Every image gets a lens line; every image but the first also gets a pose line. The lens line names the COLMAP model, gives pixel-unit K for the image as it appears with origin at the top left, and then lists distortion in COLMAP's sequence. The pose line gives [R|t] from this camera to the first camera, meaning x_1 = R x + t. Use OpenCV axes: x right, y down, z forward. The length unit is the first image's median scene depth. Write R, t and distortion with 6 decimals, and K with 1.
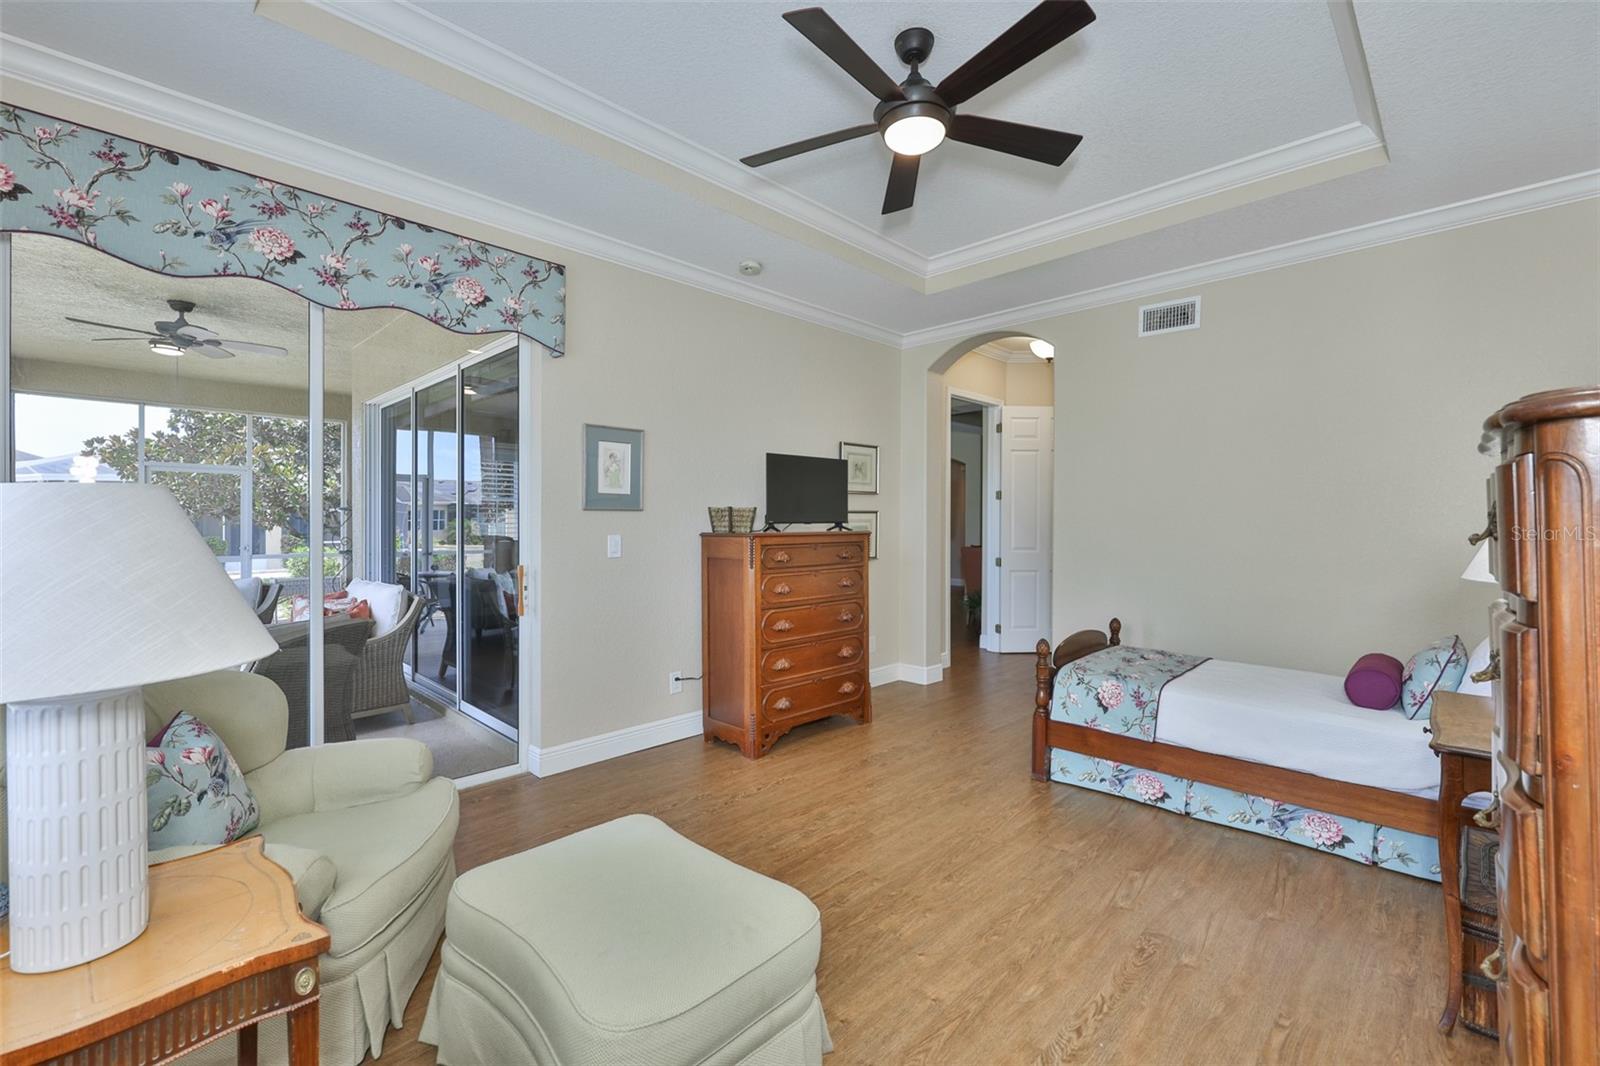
lens RADIAL K [[674.7, 0, 797.1], [0, 674.7, 525.4], [0, 0, 1]] dist [-0.001490, 0.000251]
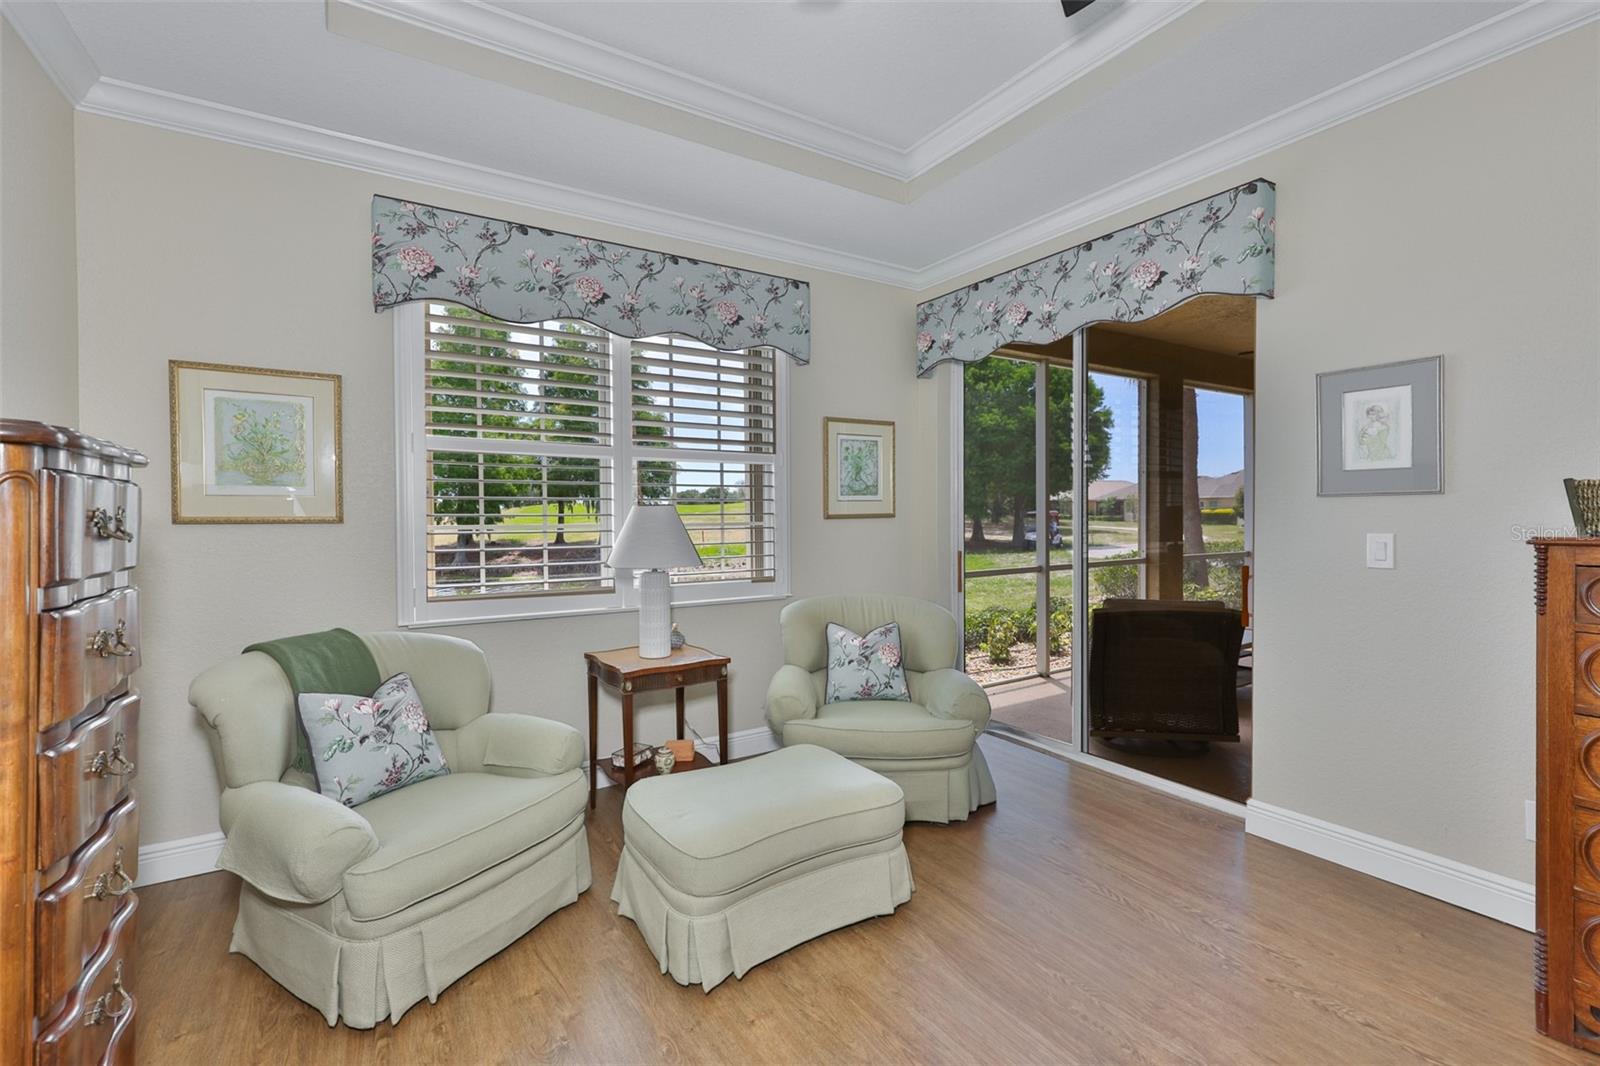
lens RADIAL K [[686.4, 0, 806.2], [0, 686.4, 526.6], [0, 0, 1]] dist [-0.000225, 0.000164]
pose [[-0.193606, 0.019187, -0.980892, 0.484817], [0.014967, 0.999750, 0.016602, -0.011374], [0.980965, -0.011467, -0.193845, 0.600642]]
